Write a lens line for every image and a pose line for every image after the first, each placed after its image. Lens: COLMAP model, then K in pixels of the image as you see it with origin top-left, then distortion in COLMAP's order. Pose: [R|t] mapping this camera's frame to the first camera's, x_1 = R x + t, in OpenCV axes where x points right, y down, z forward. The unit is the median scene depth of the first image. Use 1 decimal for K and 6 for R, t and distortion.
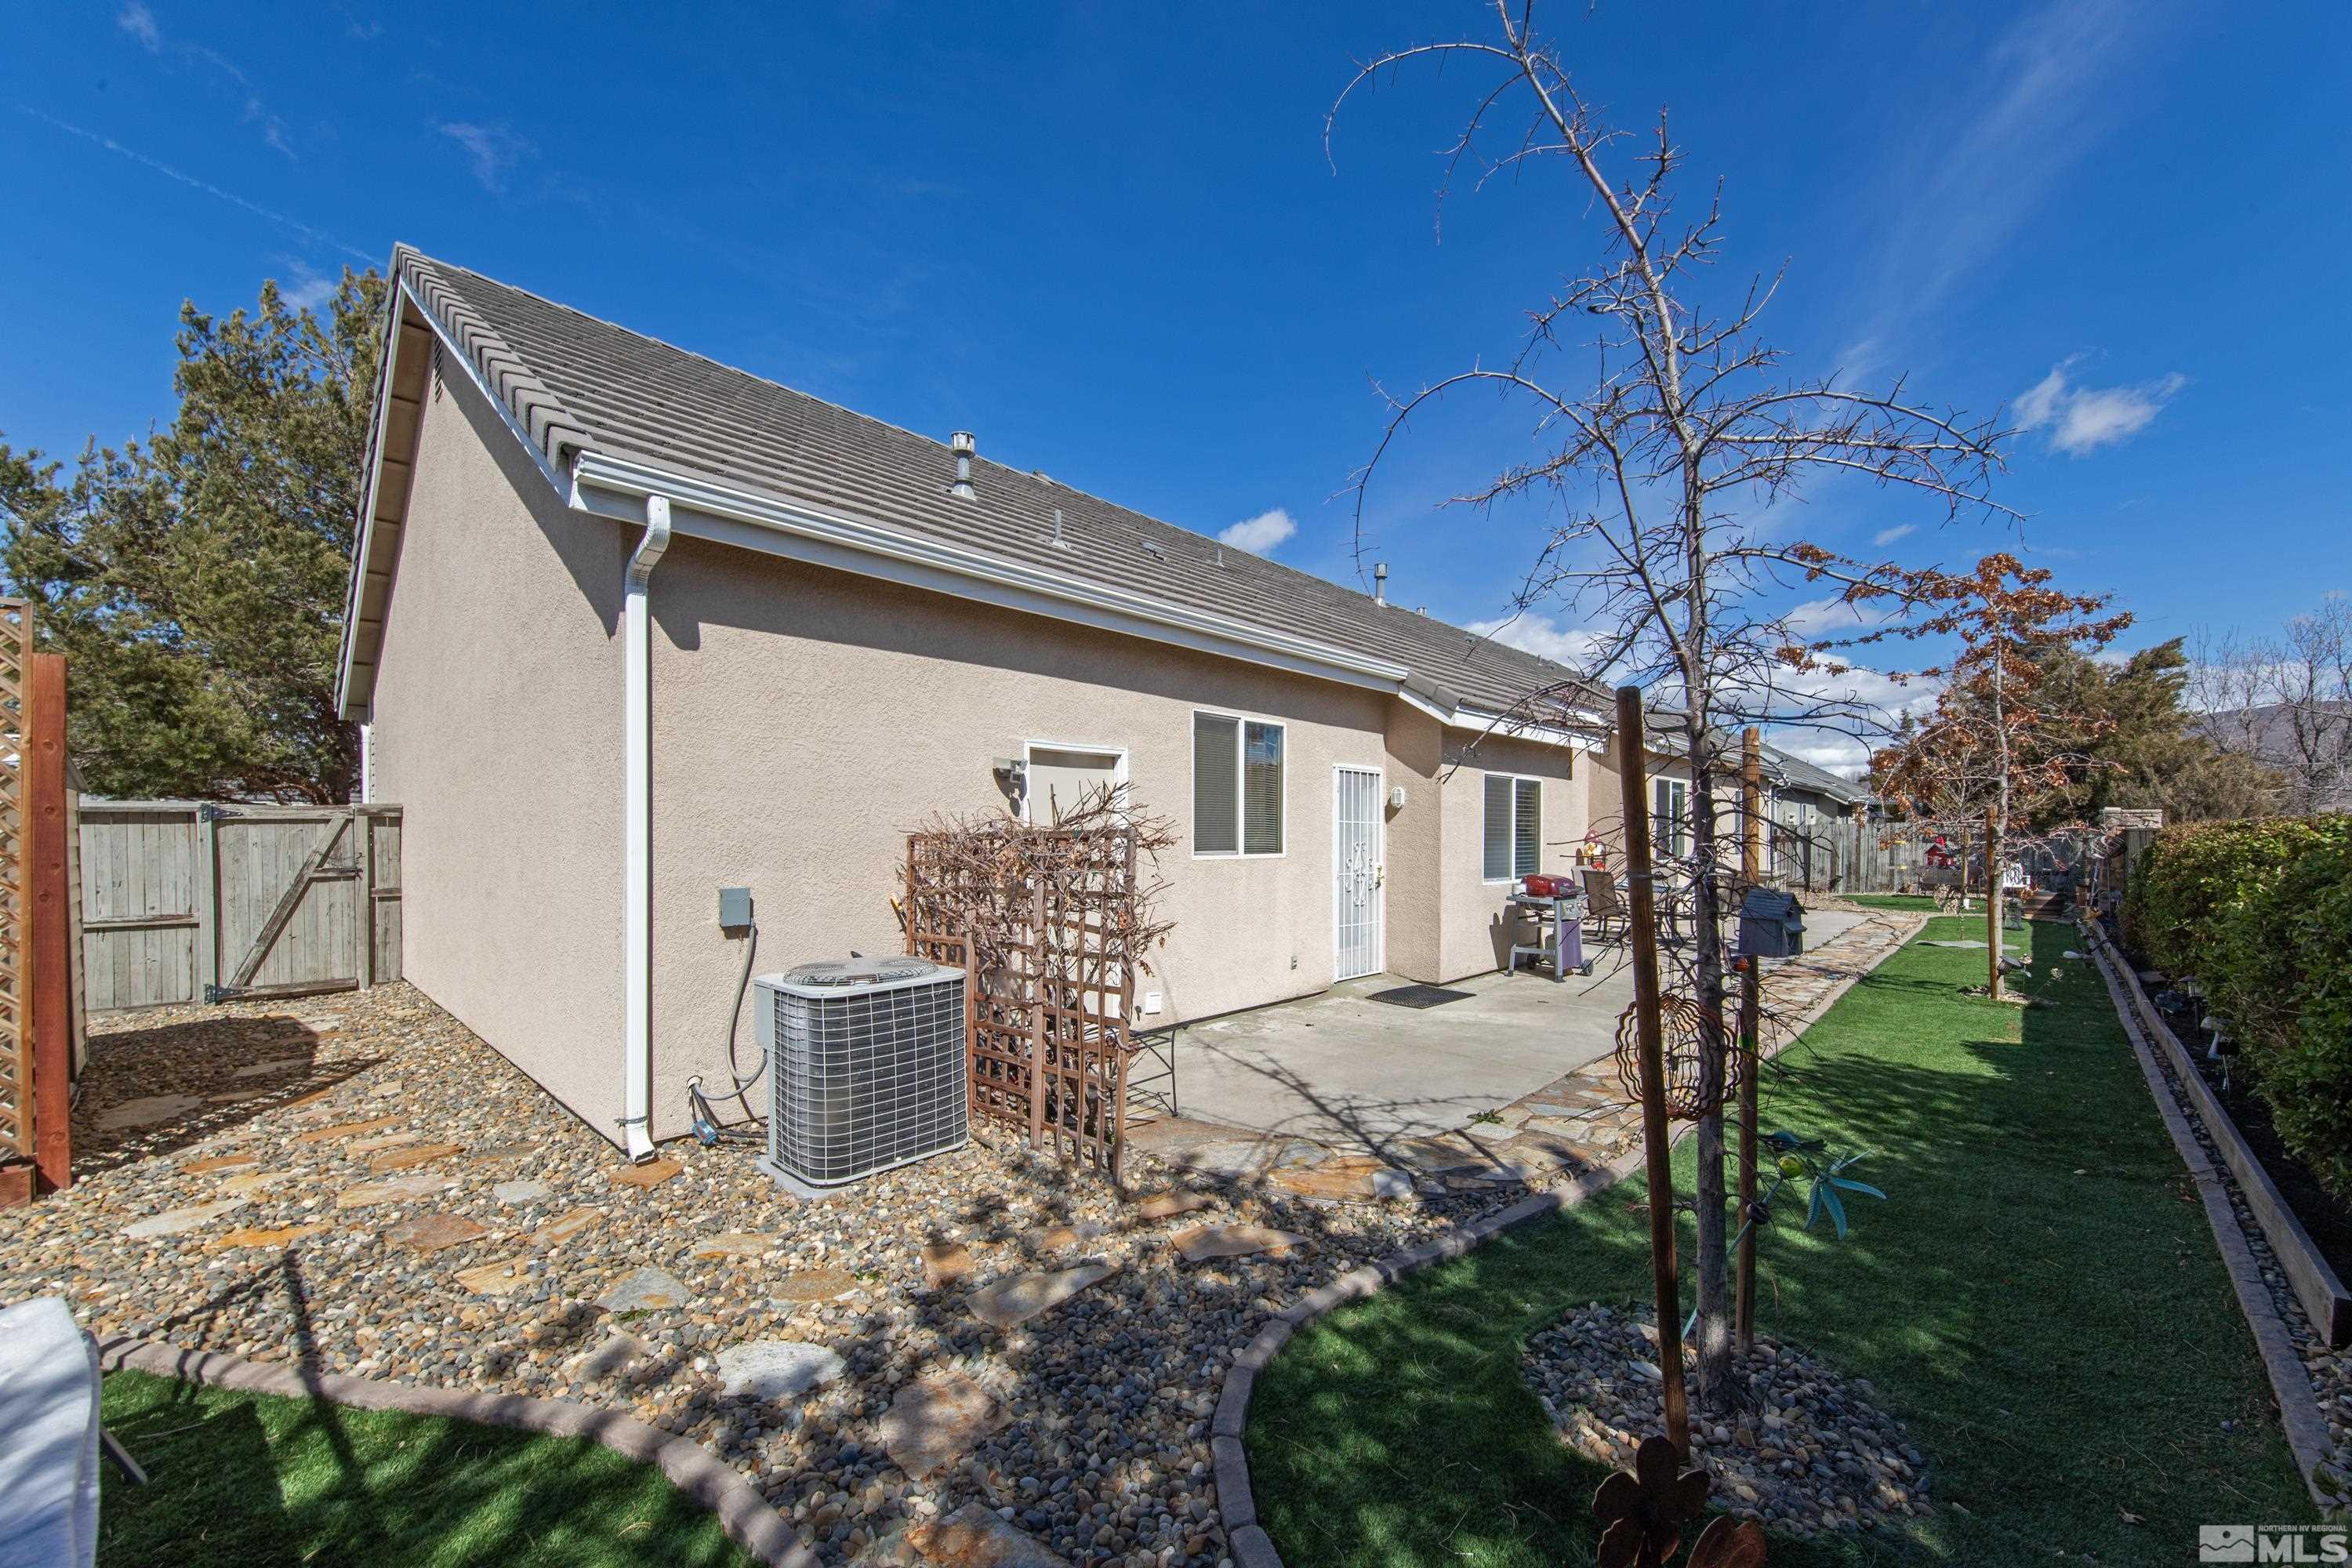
lens RADIAL K [[837.8, 0, 1178.1], [0, 837.8, 808.4], [0, 0, 1]] dist [0.000234, -0.000050]
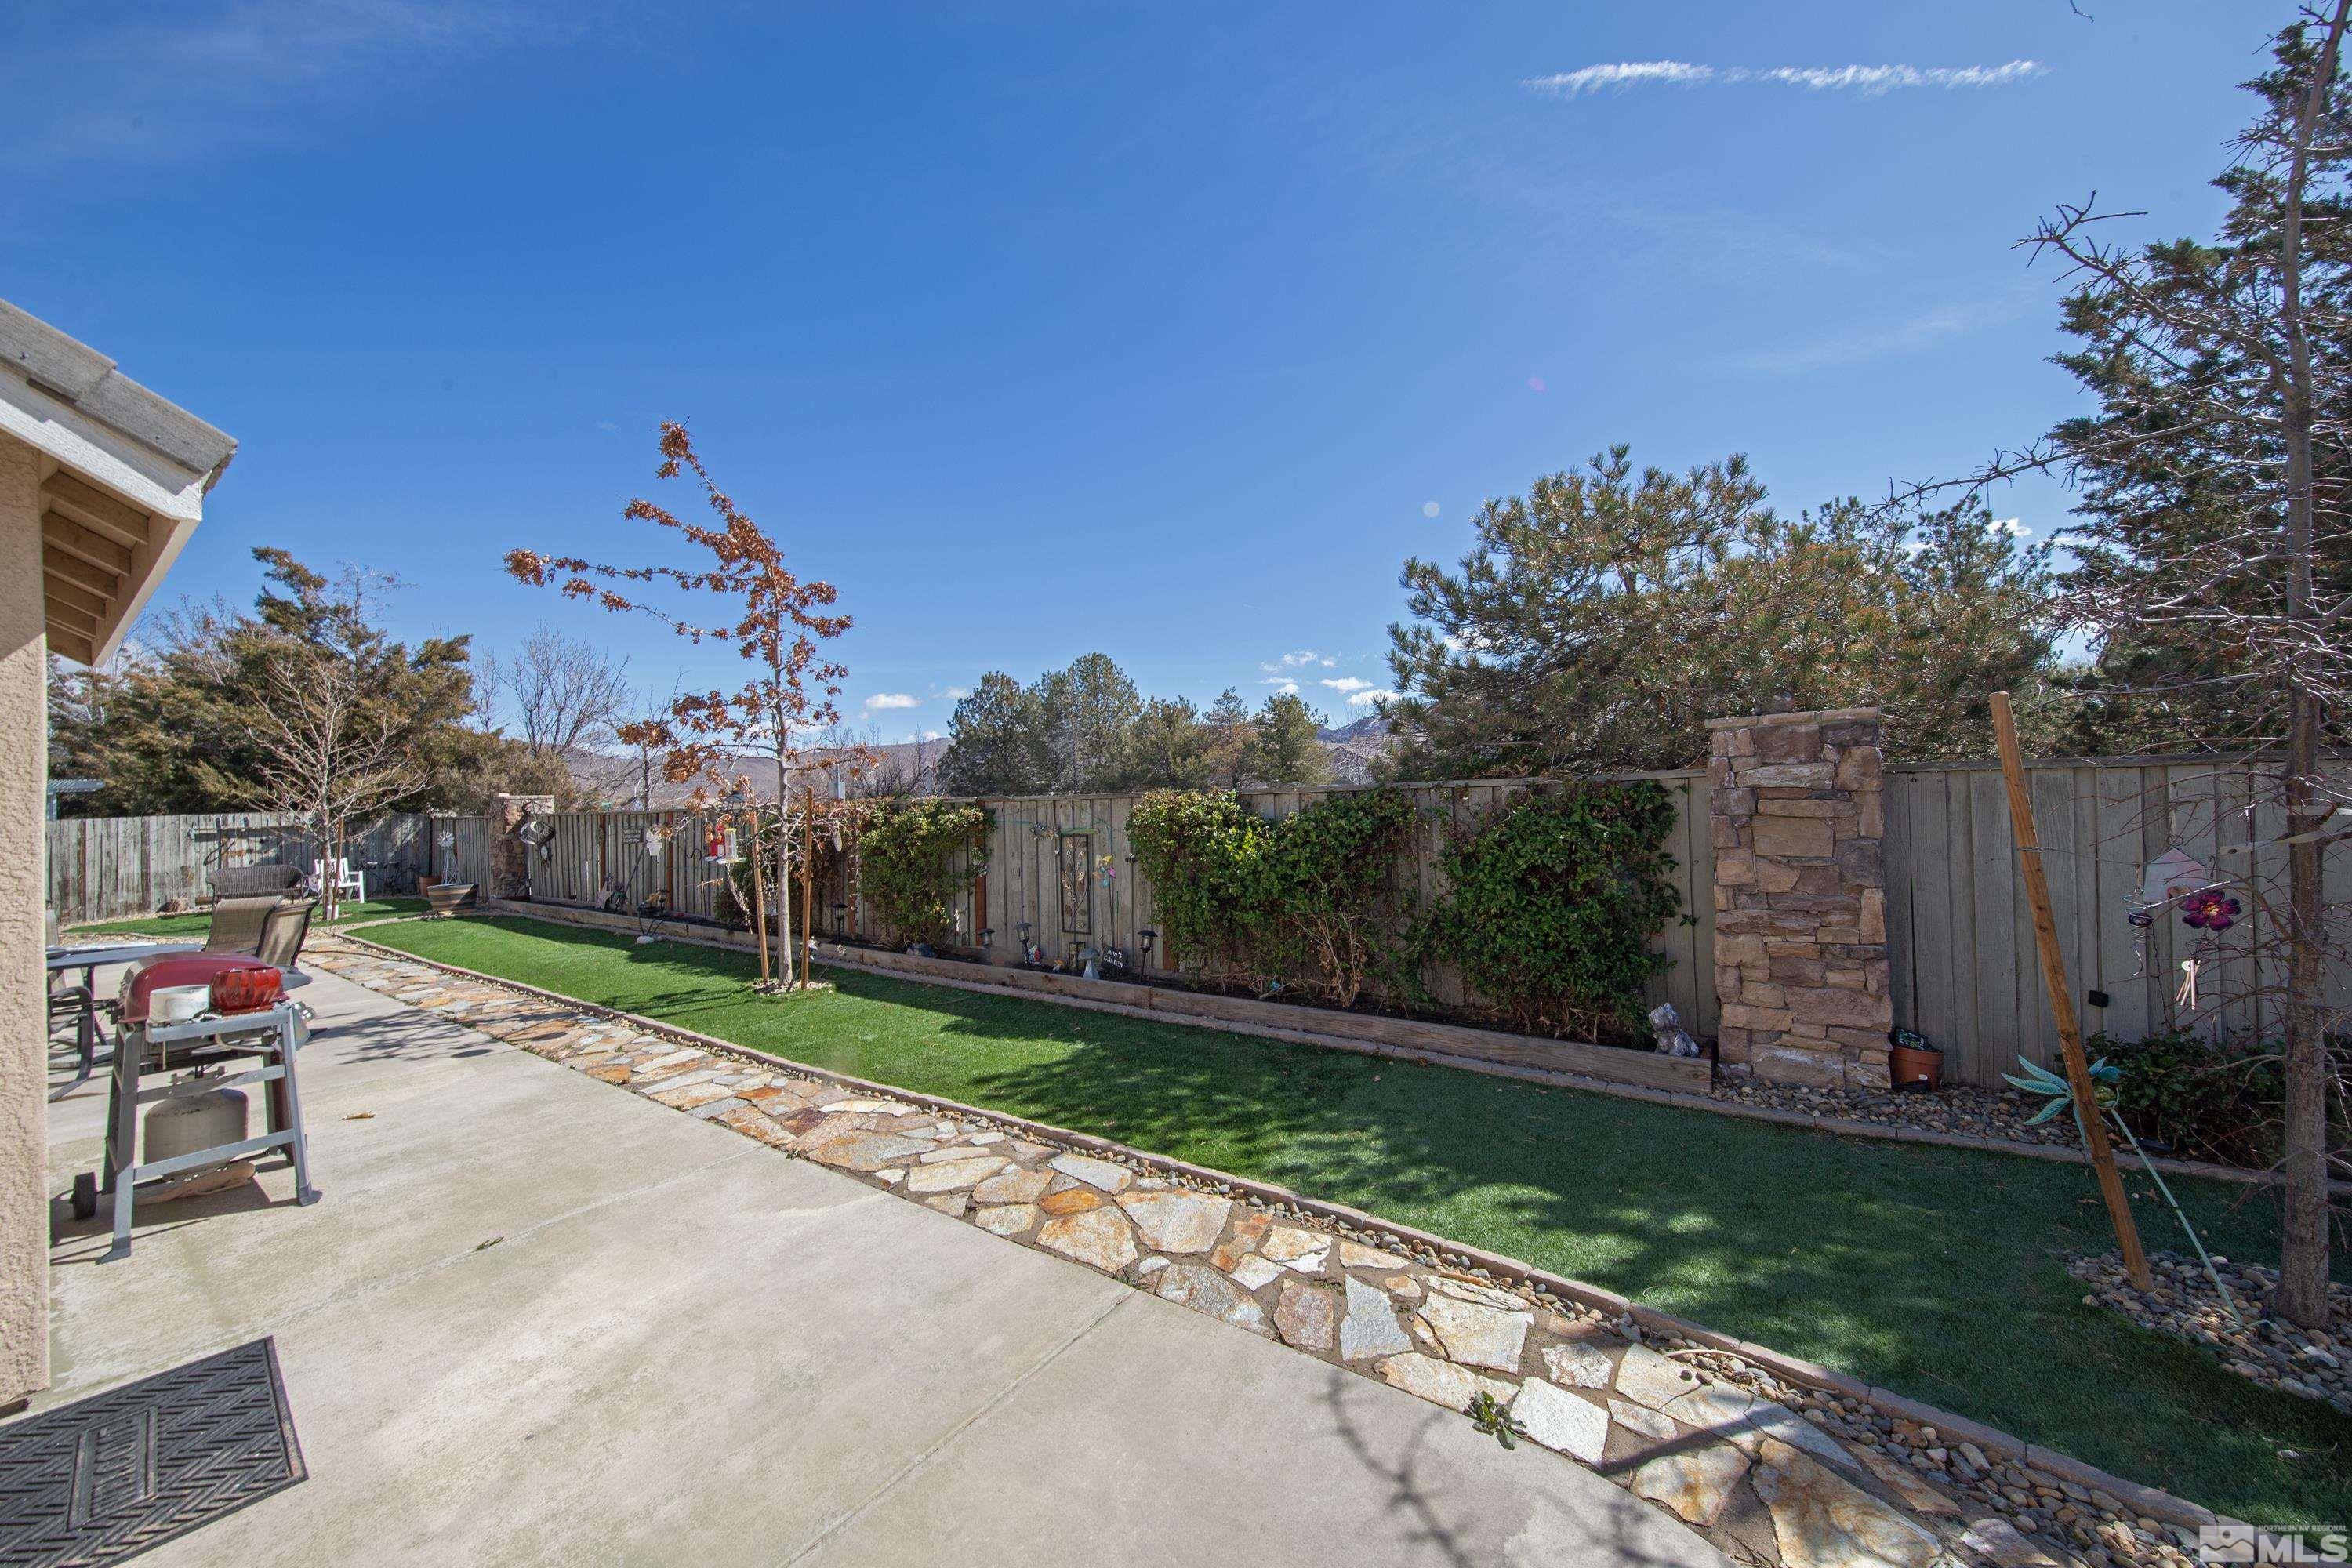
lens RADIAL K [[837.8, 0, 1176.6], [0, 837.8, 785.6], [0, 0, 1]] dist [0.000234, -0.000050]
pose [[-0.186814, 0.012717, 0.982313, -0.067088], [0.003778, 0.999918, -0.012226, 0.012824], [-0.982388, 0.001427, -0.186847, 1.136100]]
